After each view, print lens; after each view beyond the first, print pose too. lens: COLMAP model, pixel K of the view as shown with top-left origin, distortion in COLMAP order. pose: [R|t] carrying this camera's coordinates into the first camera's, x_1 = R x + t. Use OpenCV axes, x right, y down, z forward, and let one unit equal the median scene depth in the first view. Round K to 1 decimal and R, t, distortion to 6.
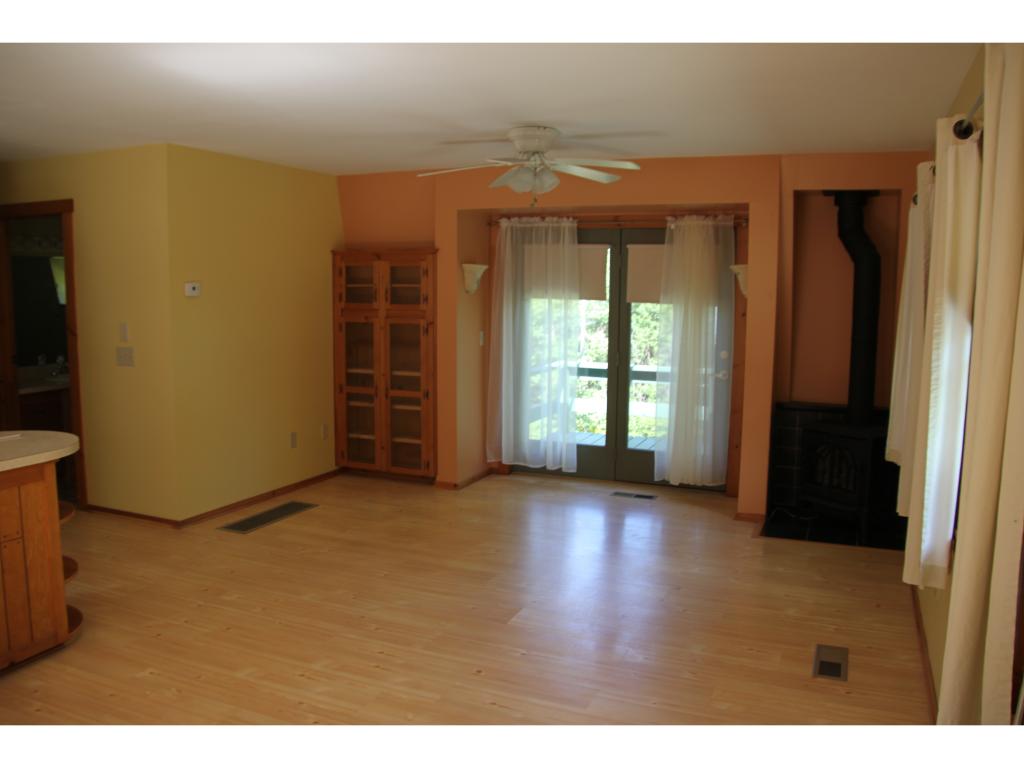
lens RADIAL K [[863.9, 0, 518.9], [0, 863.9, 384.9], [0, 0, 1]] dist [-0.199269, 0.198992]
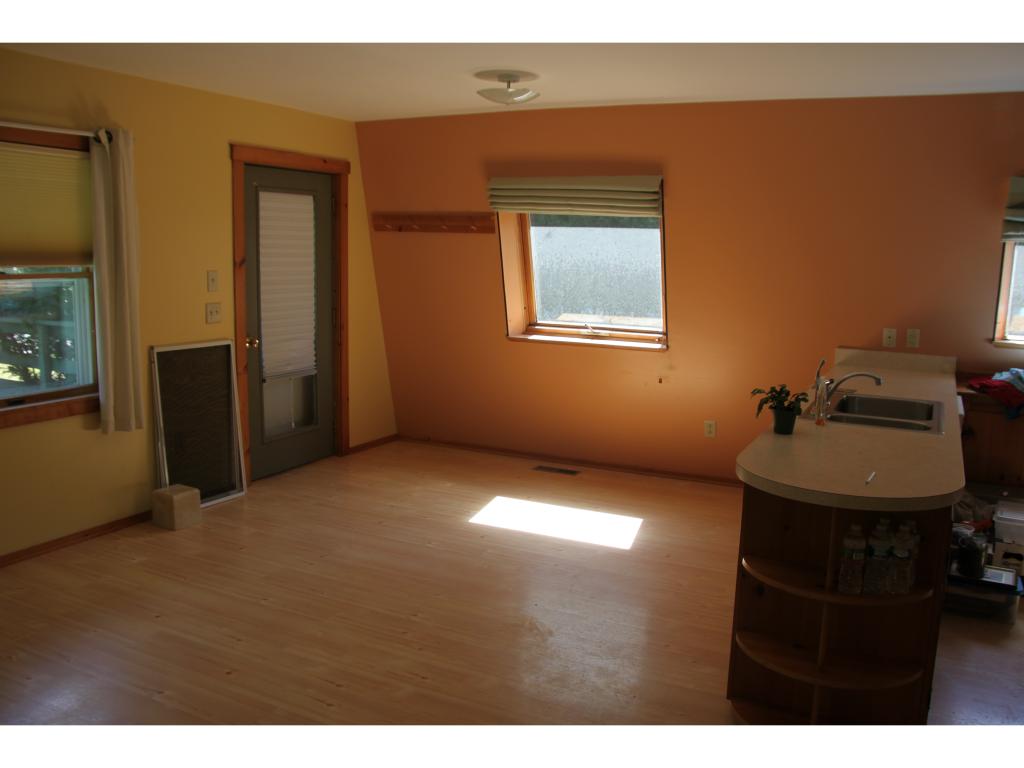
lens RADIAL K [[863.9, 0, 518.9], [0, 863.9, 384.9], [0, 0, 1]] dist [-0.199269, 0.198992]
pose [[-0.997591, -0.041328, 0.055707, -0.396060], [-0.024532, 0.961428, 0.273959, -0.207578], [-0.064881, 0.271933, -0.960127, 1.774906]]
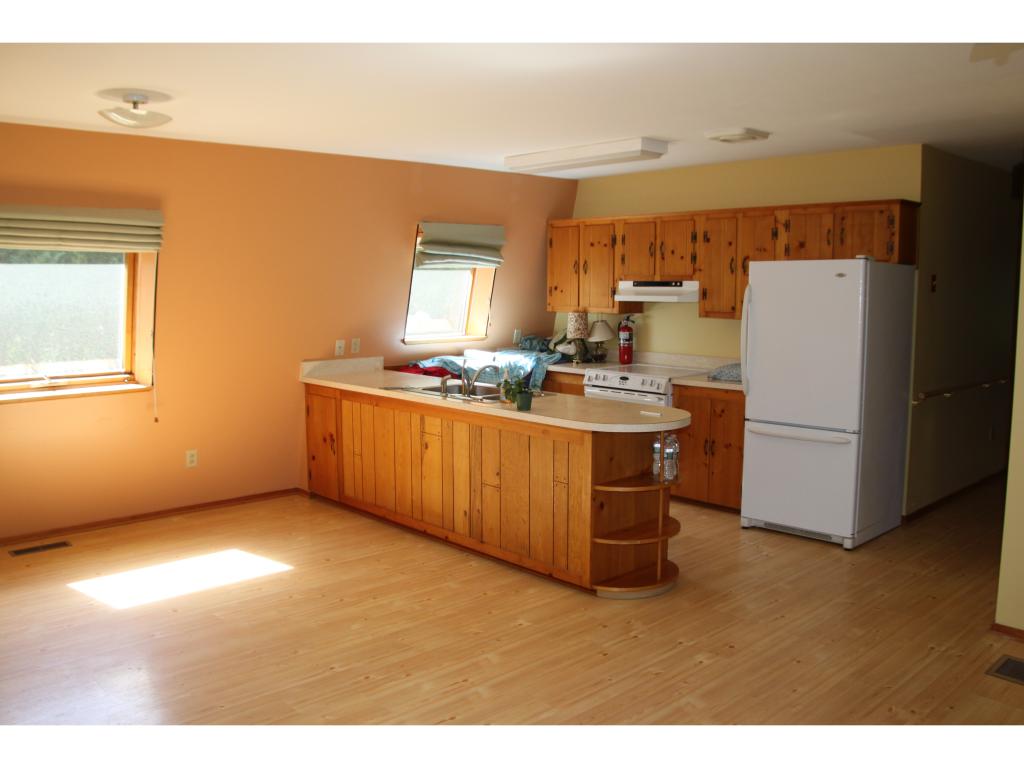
lens RADIAL K [[863.9, 0, 518.9], [0, 863.9, 384.9], [0, 0, 1]] dist [-0.199269, 0.198992]
pose [[-0.409476, 0.100404, -0.906779, 0.578856], [-0.111357, 0.980993, 0.158907, -0.158740], [0.905499, 0.166045, -0.390512, 1.384048]]
